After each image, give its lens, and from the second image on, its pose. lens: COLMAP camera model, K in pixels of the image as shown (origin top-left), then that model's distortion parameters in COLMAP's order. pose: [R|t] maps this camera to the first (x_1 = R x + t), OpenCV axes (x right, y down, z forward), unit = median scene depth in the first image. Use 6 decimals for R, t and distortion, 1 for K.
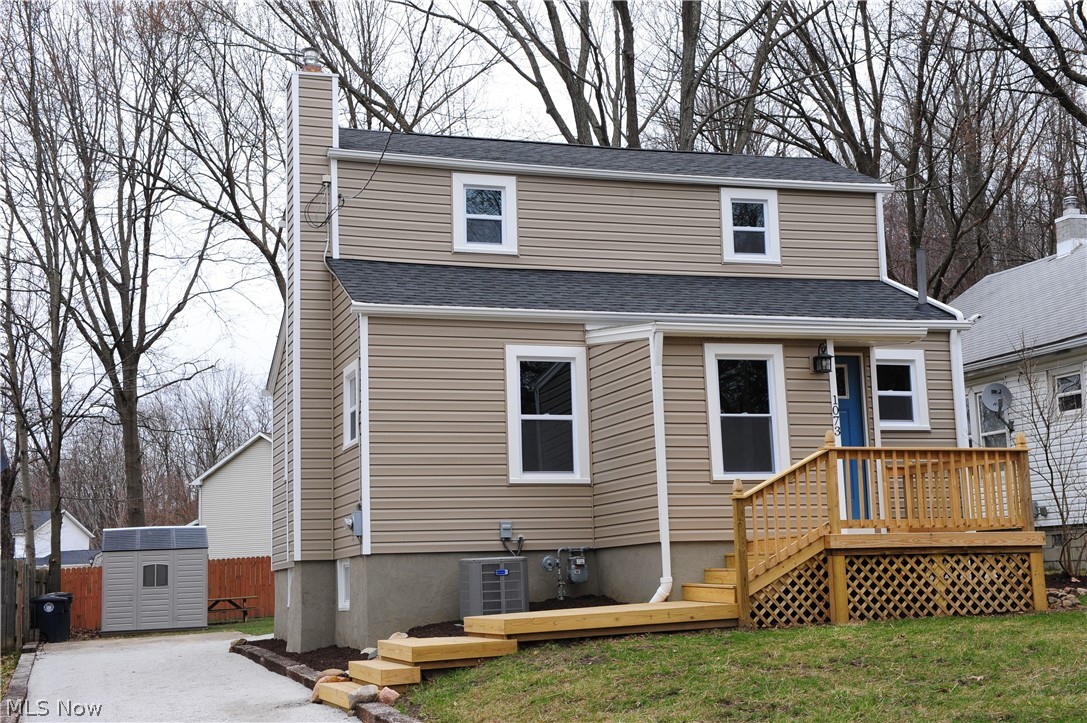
lens RADIAL K [[1565.5, 0, 543.5], [0, 1565.5, 361.5], [0, 0, 1]] dist [0.027939, 0.034392]
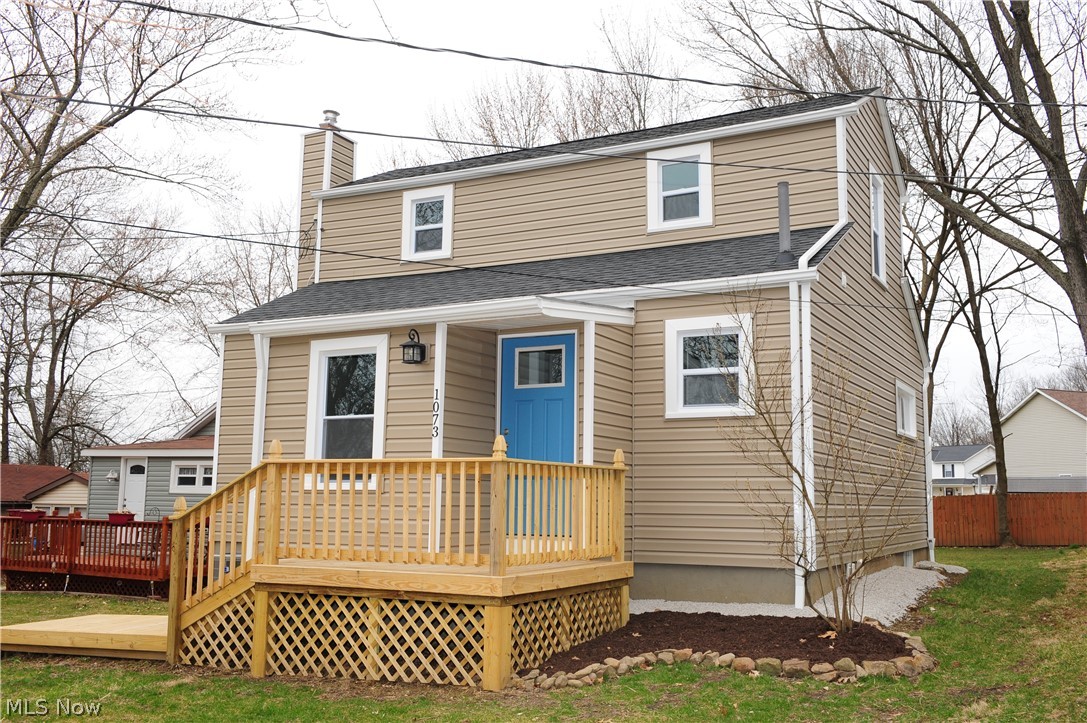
lens RADIAL K [[1045.5, 0, 543.5], [0, 1045.5, 361.5], [0, 0, 1]] dist [0.004706, 0.005079]
pose [[0.696747, -0.061487, -0.714677, 0.587524], [0.075720, 0.997057, -0.011961, 0.016801], [0.713309, -0.045782, 0.699353, 0.605934]]
